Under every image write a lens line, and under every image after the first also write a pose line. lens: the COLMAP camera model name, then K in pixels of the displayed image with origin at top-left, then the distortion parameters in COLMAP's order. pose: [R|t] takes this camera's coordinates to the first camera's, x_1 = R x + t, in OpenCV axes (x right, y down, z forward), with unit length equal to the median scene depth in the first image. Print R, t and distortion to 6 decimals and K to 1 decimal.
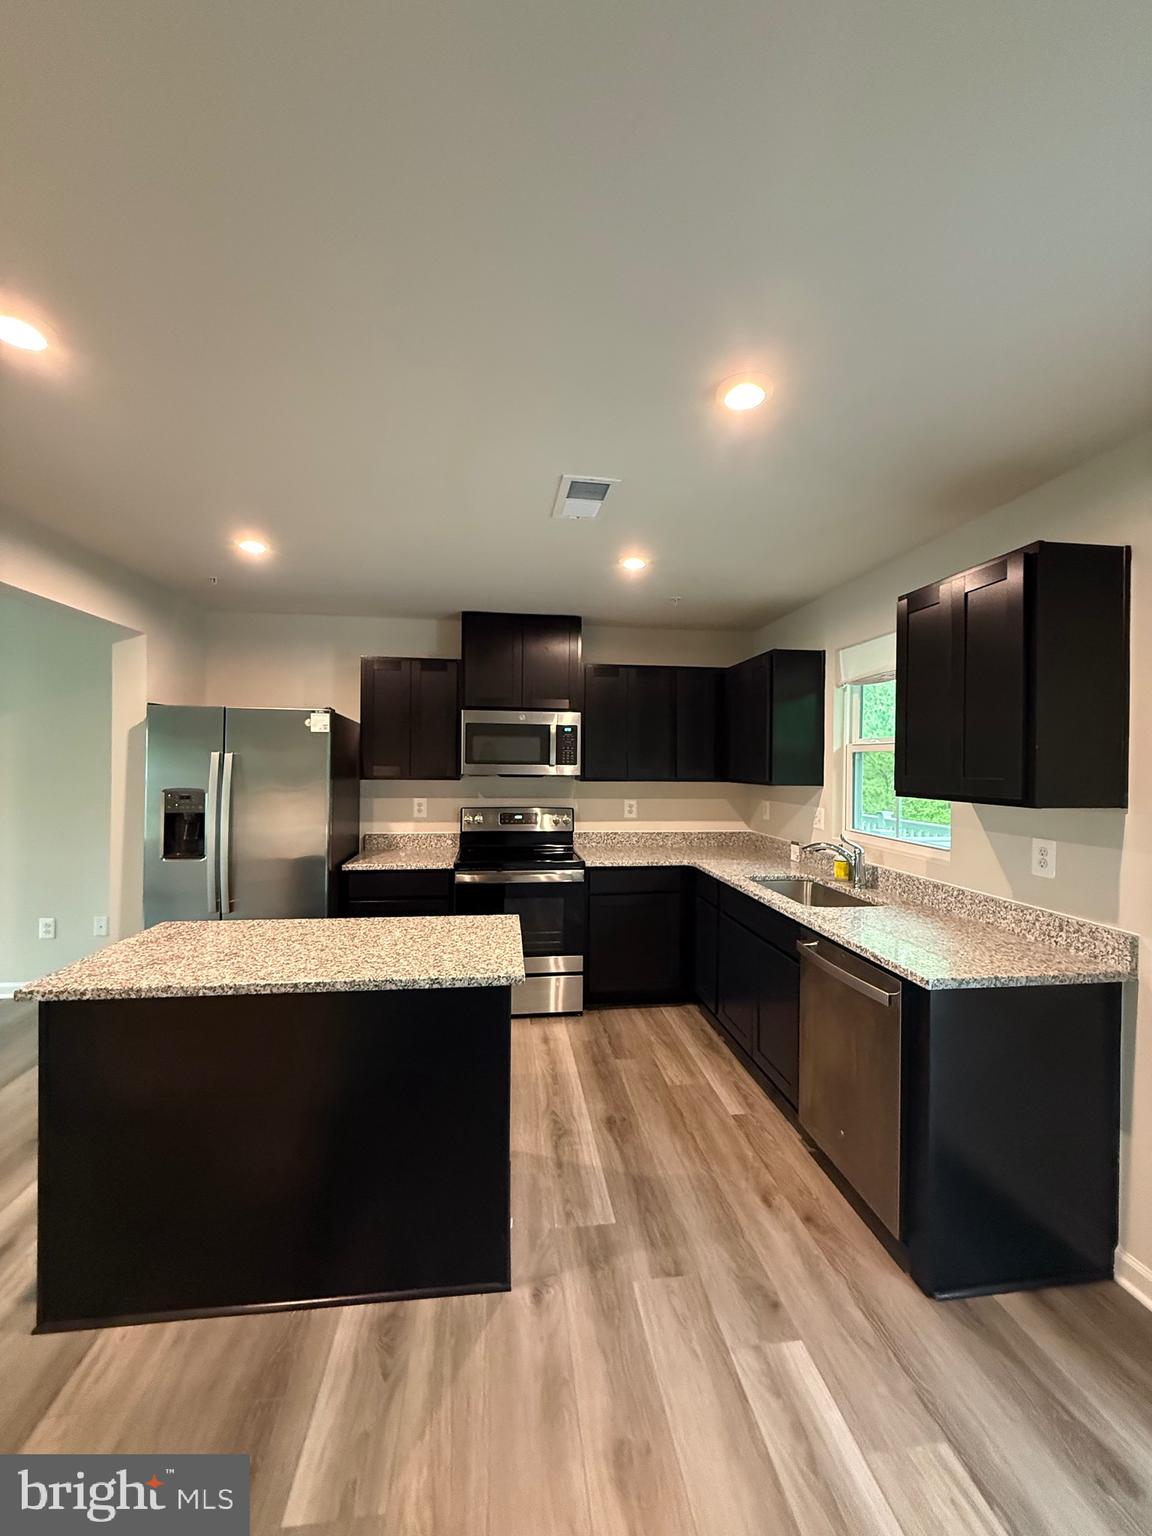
lens RADIAL K [[608.3, 0, 577.4], [0, 608.3, 764.3], [0, 0, 1]] dist [-0.001082, -0.000105]
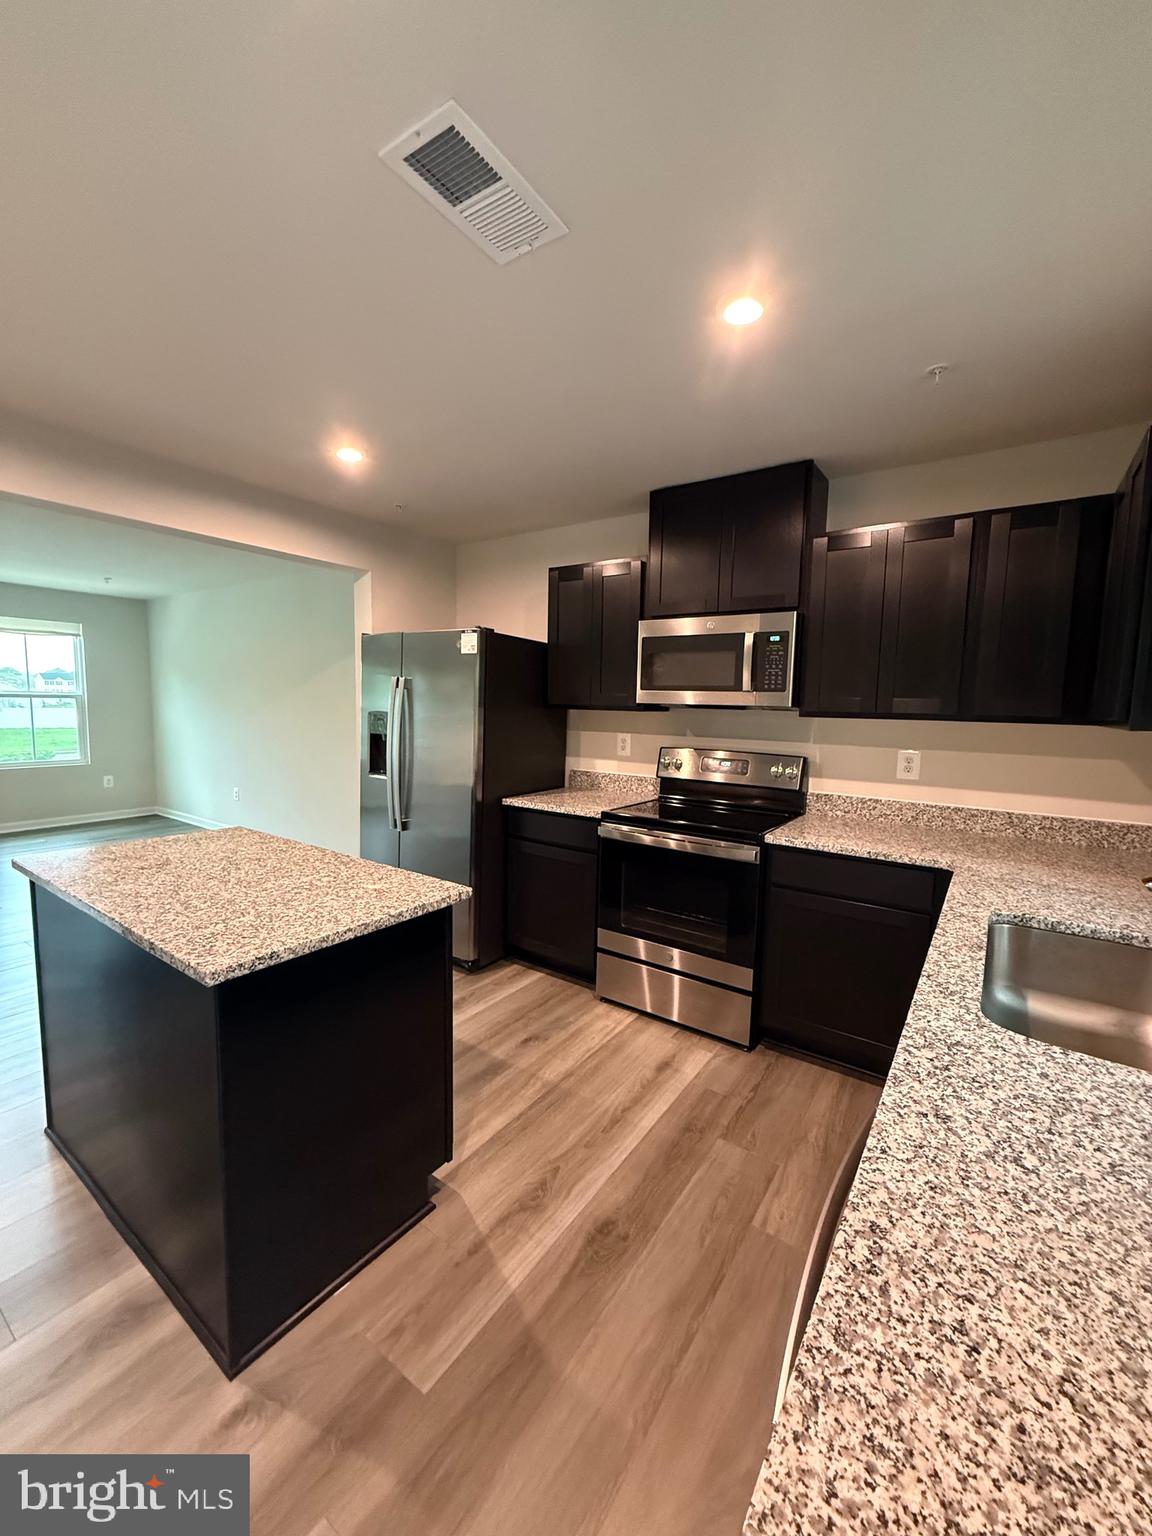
lens RADIAL K [[608.3, 0, 578.2], [0, 608.3, 767.0], [0, 0, 1]] dist [-0.001082, -0.000105]
pose [[0.740714, 0.077145, -0.667377, 0.344373], [-0.015220, 0.995057, 0.098130, 0.026748], [0.671649, -0.062529, 0.738226, 0.427994]]
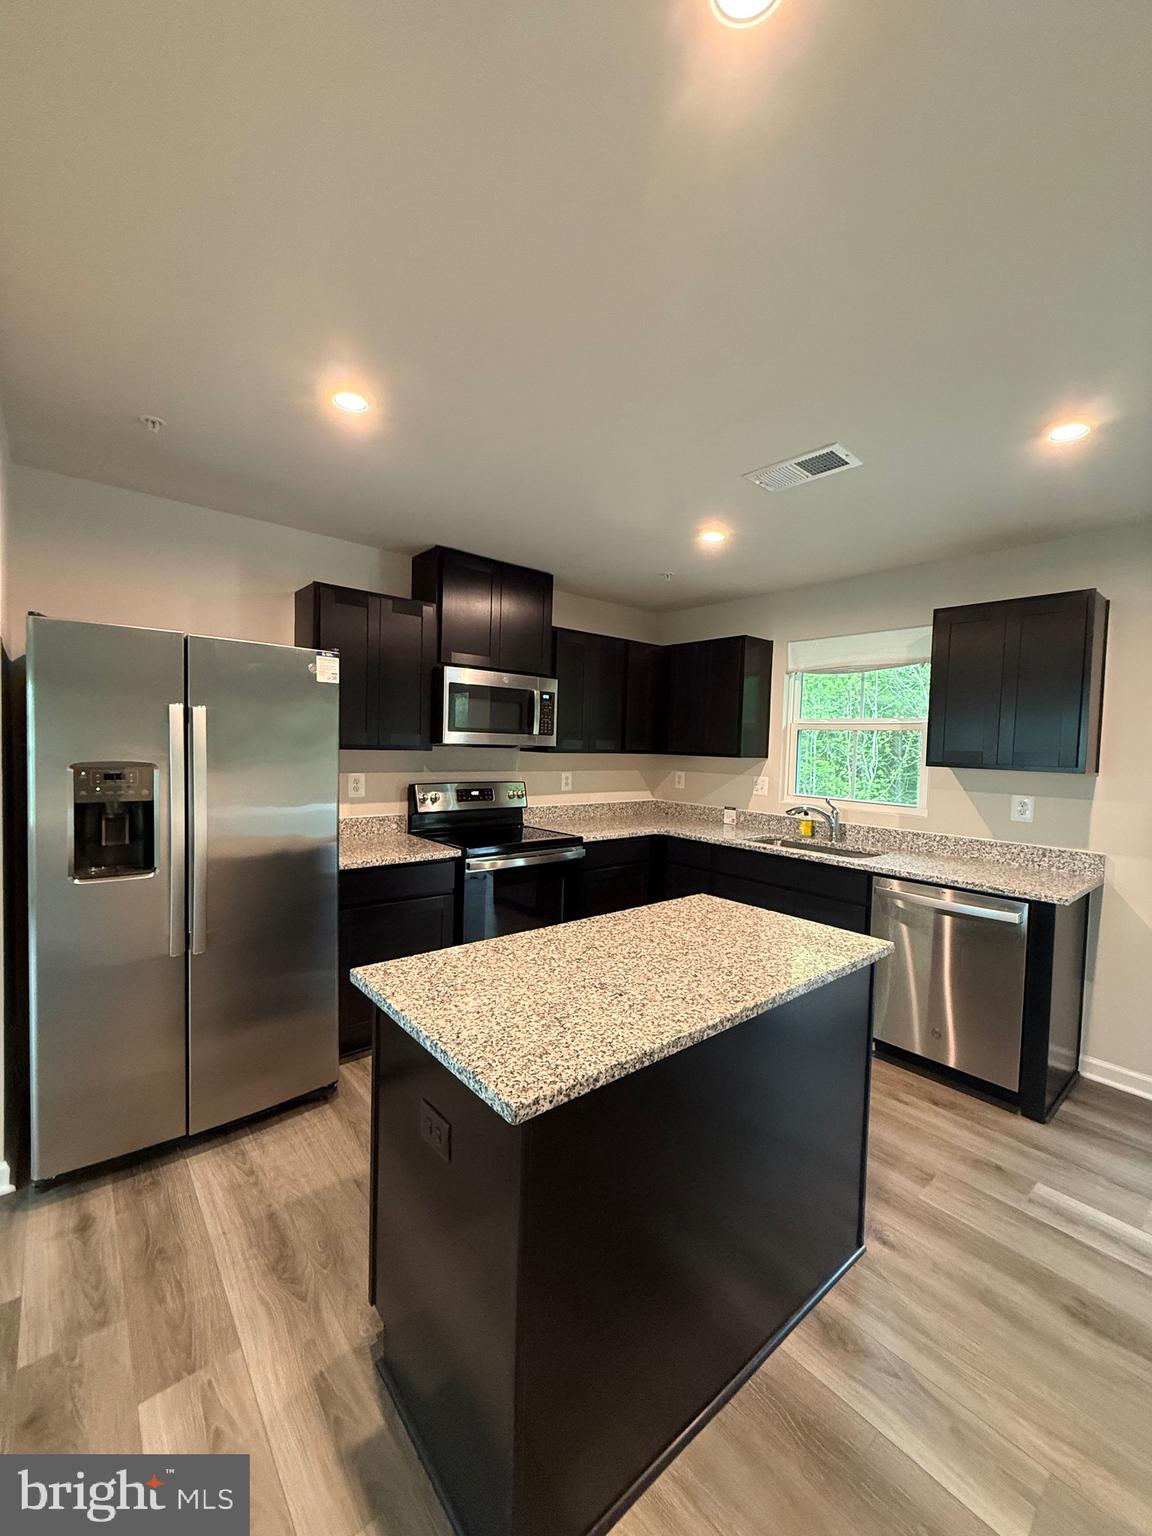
lens RADIAL K [[608.3, 0, 572.8], [0, 608.3, 765.5], [0, 0, 1]] dist [-0.001082, -0.000105]
pose [[0.842710, -0.006317, 0.538331, -0.584862], [-0.019980, 0.998875, 0.042999, 0.008044], [-0.537998, -0.046992, 0.841636, 0.239920]]
